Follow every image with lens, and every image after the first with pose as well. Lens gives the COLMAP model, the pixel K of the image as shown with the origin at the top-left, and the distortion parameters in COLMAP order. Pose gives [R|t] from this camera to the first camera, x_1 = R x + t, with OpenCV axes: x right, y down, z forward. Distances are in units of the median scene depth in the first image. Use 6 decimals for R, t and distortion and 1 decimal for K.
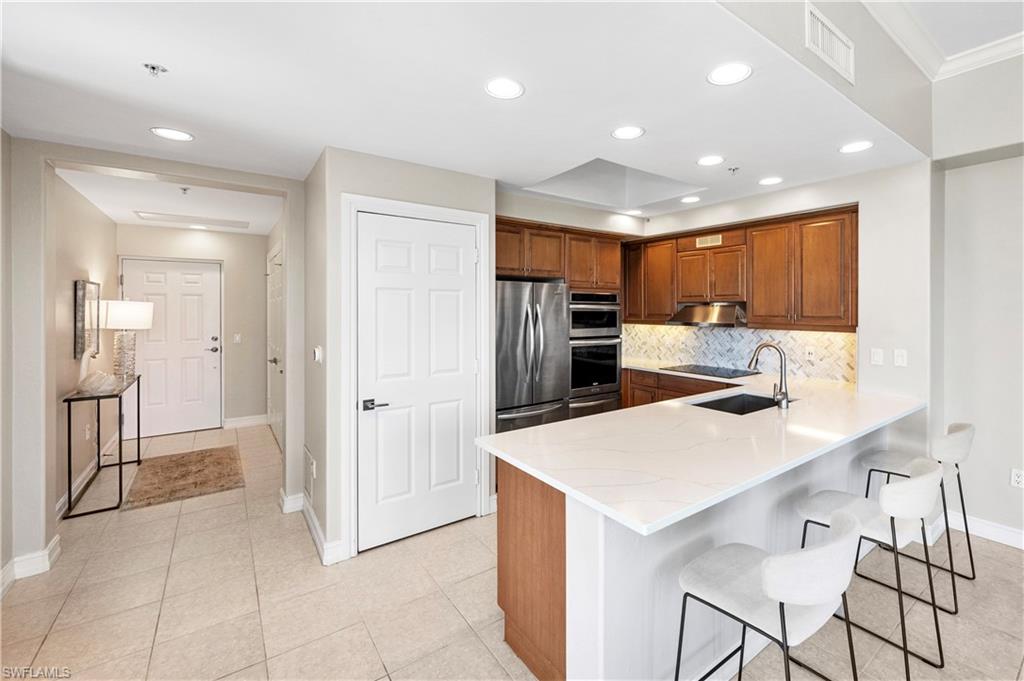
lens RADIAL K [[443.9, 0, 558.9], [0, 443.9, 306.7], [0, 0, 1]] dist [-0.000679, -0.000157]
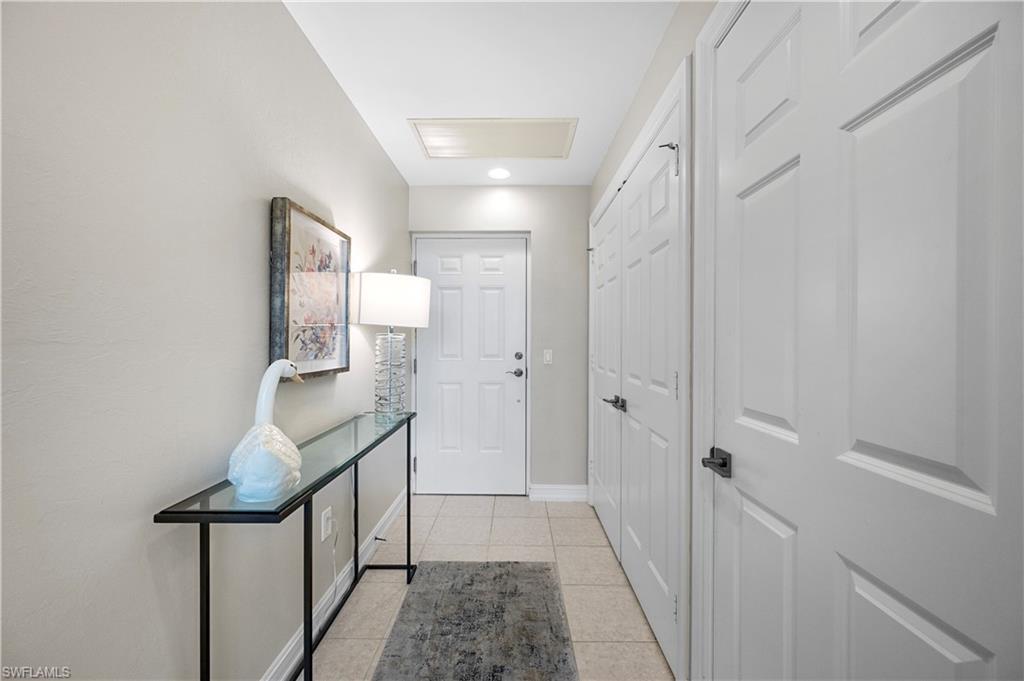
lens RADIAL K [[404.5, 0, 512.3], [0, 404.5, 341.4], [0, 0, 1]] dist [-0.001316, 0.000040]
pose [[0.789725, 0.006125, -0.613431, -0.436878], [-0.004457, 0.999981, 0.004246, 0.050231], [0.613445, -0.000619, 0.789737, 0.548374]]
